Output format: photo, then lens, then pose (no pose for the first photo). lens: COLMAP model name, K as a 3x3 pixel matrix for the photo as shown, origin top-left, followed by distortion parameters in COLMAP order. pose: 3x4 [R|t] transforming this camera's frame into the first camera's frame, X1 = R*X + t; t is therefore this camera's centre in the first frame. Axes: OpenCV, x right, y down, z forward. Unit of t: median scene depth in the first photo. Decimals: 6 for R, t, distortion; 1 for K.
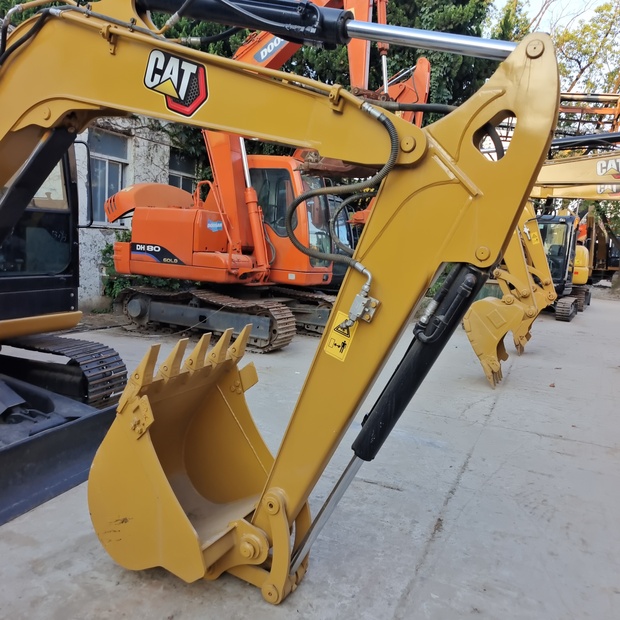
lens RADIAL K [[564.2, 0, 316.5], [0, 564.2, 315.0], [0, 0, 1]] dist [0.022096, 0.019173]
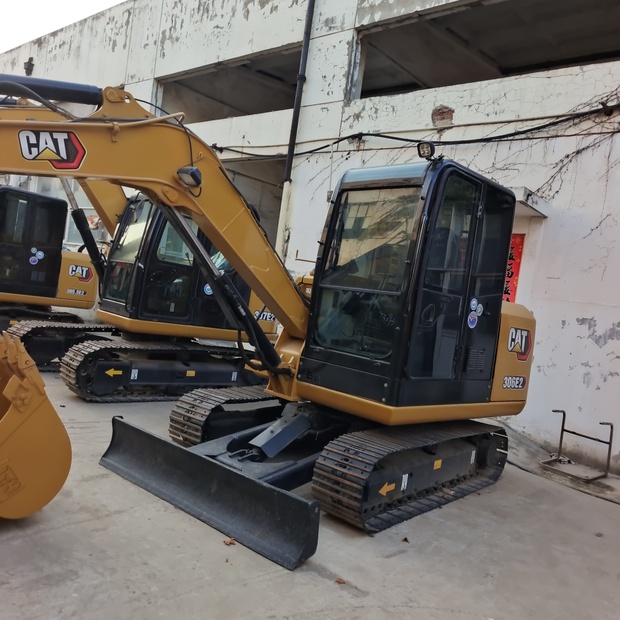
lens RADIAL K [[562.5, 0, 314.9], [0, 562.5, 312.4], [0, 0, 1]] dist [0.021659, 0.023309]
pose [[-0.308427, -0.080259, -0.947856, 0.709644], [-0.283764, 0.958829, 0.011147, -0.194403], [0.907938, 0.272405, -0.318503, 1.817352]]
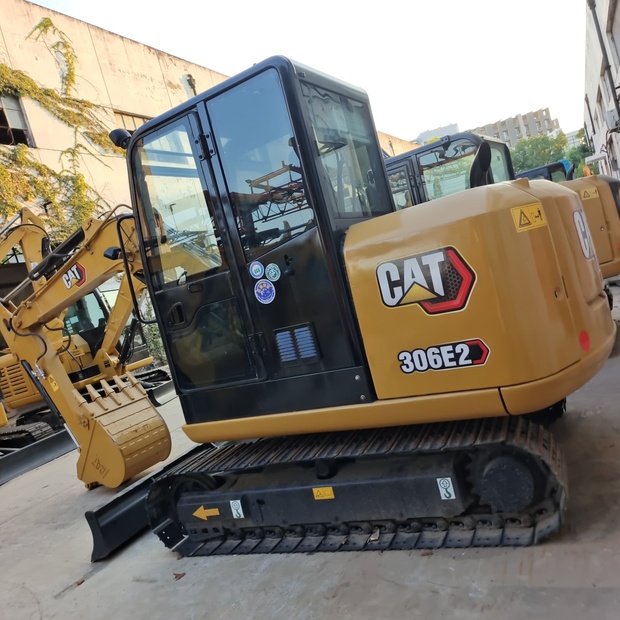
lens RADIAL K [[562.5, 0, 314.9], [0, 562.5, 312.4], [0, 0, 1]] dist [0.021659, 0.023309]
pose [[-0.978337, 0.194401, 0.071174, -1.098073], [0.204623, 0.960228, 0.189979, -0.429315], [-0.031411, 0.200427, -0.979205, 2.782210]]
